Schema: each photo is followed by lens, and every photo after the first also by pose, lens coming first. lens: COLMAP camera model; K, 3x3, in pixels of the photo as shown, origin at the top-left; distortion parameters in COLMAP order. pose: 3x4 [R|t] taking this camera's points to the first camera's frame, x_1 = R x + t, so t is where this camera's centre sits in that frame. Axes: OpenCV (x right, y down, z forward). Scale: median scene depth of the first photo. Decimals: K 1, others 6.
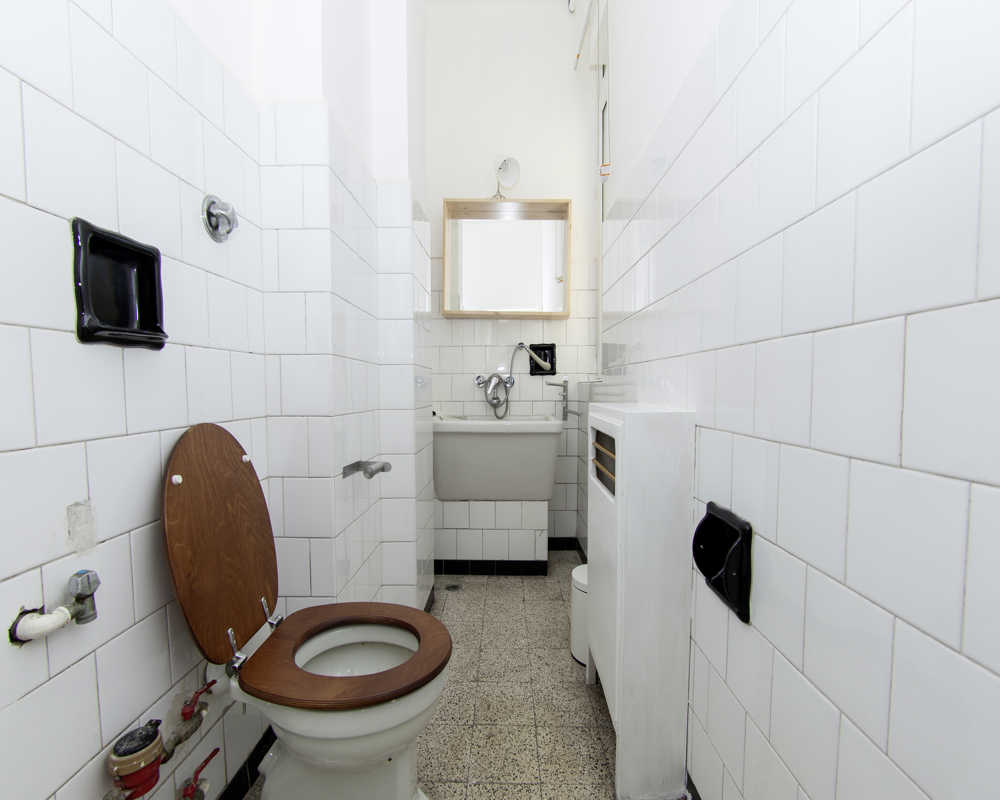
lens RADIAL K [[425.4, 0, 500.4], [0, 425.4, 410.8], [0, 0, 1]] dist [-0.001656, -0.000019]
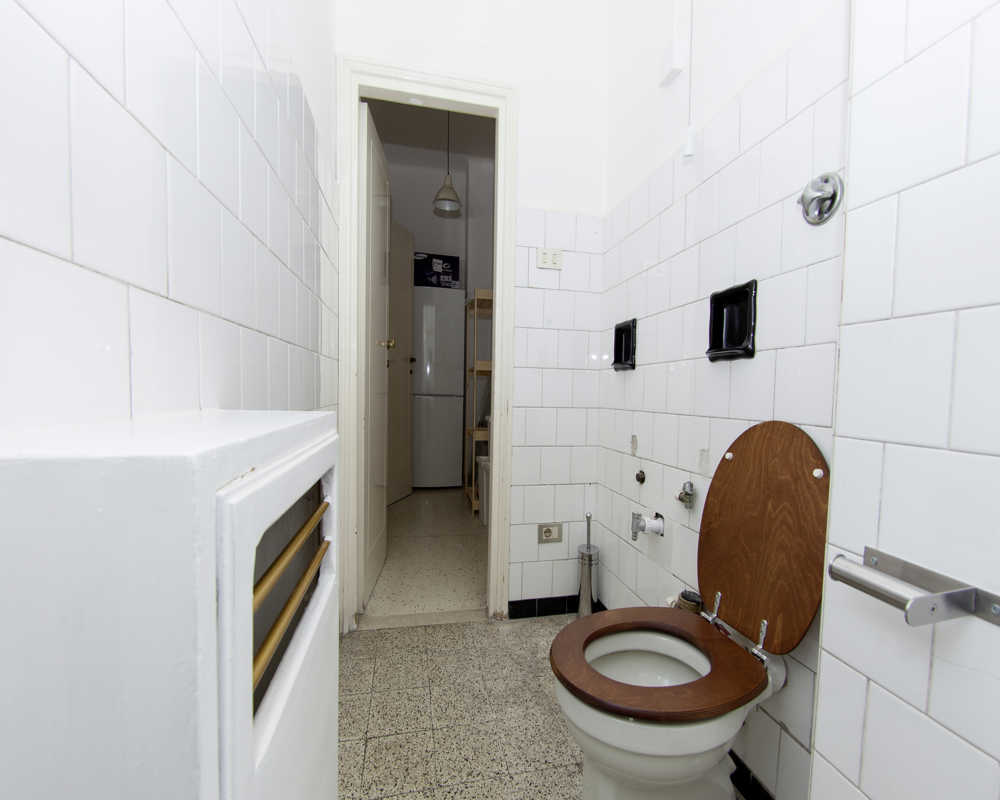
lens RADIAL K [[425.4, 0, 500.4], [0, 425.4, 410.8], [0, 0, 1]] dist [-0.001656, -0.000019]
pose [[-0.974980, -0.003089, -0.222272, 0.231583], [-0.026631, 0.994325, 0.103000, -0.096769], [0.220693, 0.106343, -0.969529, 2.098470]]
